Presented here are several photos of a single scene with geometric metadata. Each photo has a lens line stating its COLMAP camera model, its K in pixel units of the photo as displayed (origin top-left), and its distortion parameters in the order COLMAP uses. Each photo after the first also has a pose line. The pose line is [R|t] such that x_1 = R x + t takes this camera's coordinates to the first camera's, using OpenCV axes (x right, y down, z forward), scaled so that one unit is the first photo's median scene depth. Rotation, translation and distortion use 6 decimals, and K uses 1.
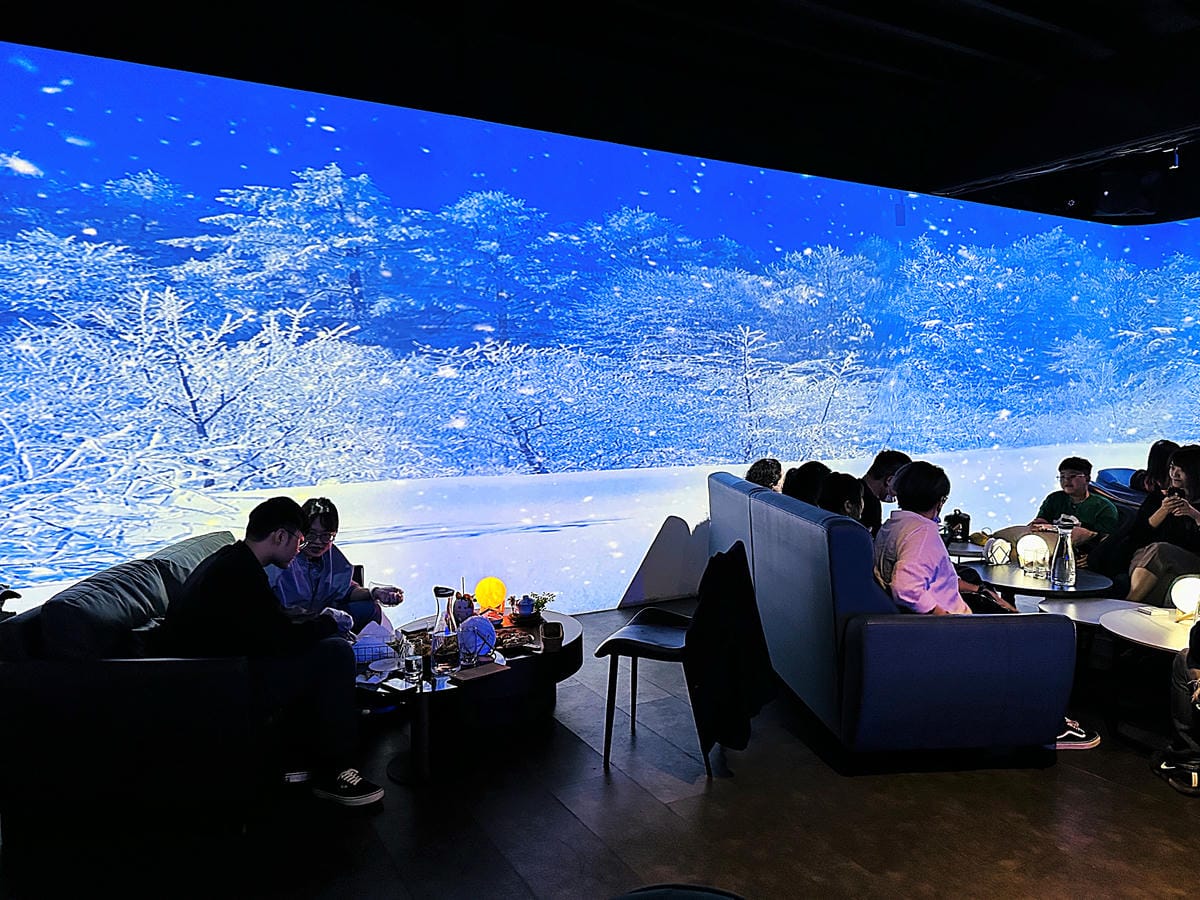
lens RADIAL K [[852.5, 0, 600.2], [0, 852.5, 447.3], [0, 0, 1]] dist [-0.029139, -0.004160]
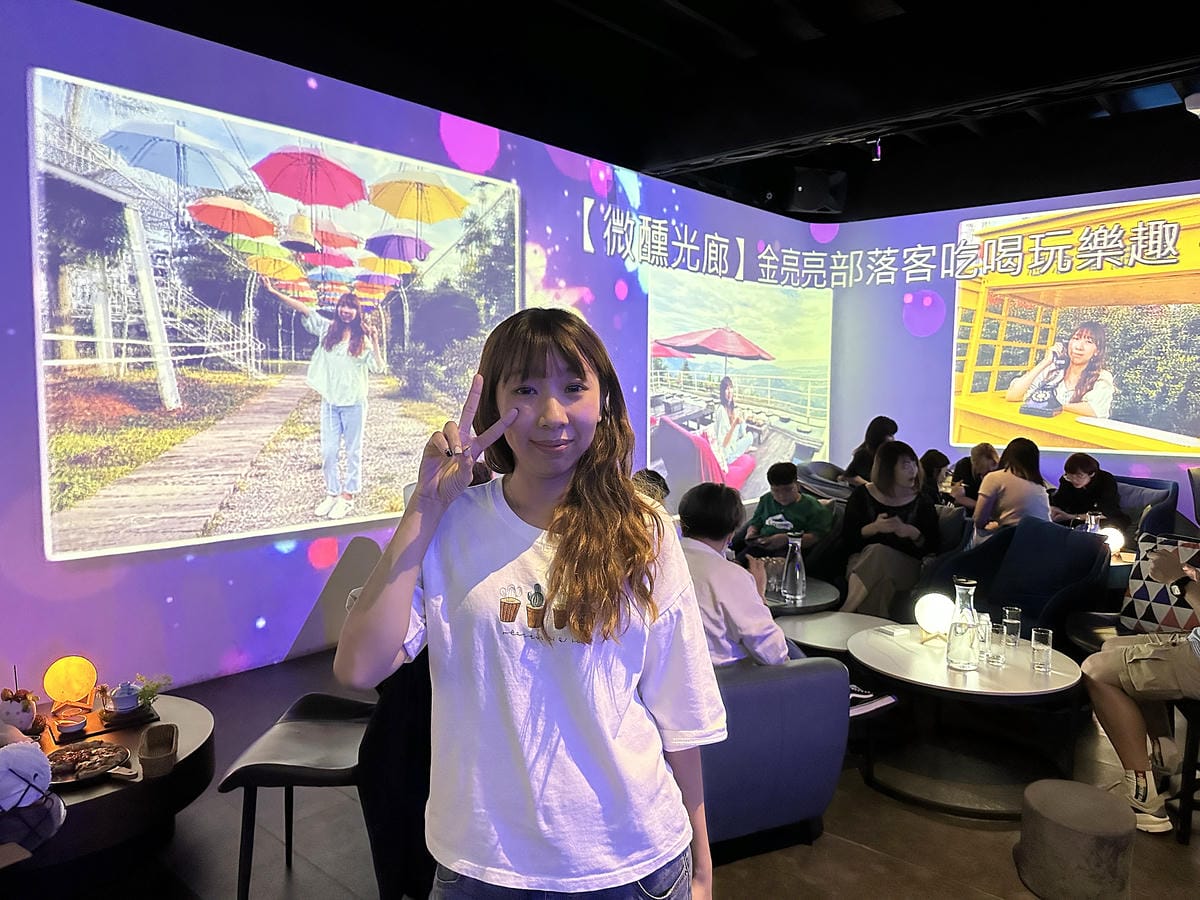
lens RADIAL K [[852.5, 0, 597.2], [0, 852.5, 449.1], [0, 0, 1]] dist [-0.029139, -0.004160]
pose [[0.936684, -0.017478, 0.349738, 0.035038], [0.014573, 0.999834, 0.010938, -0.015113], [-0.349871, -0.005149, 0.936784, 0.235241]]
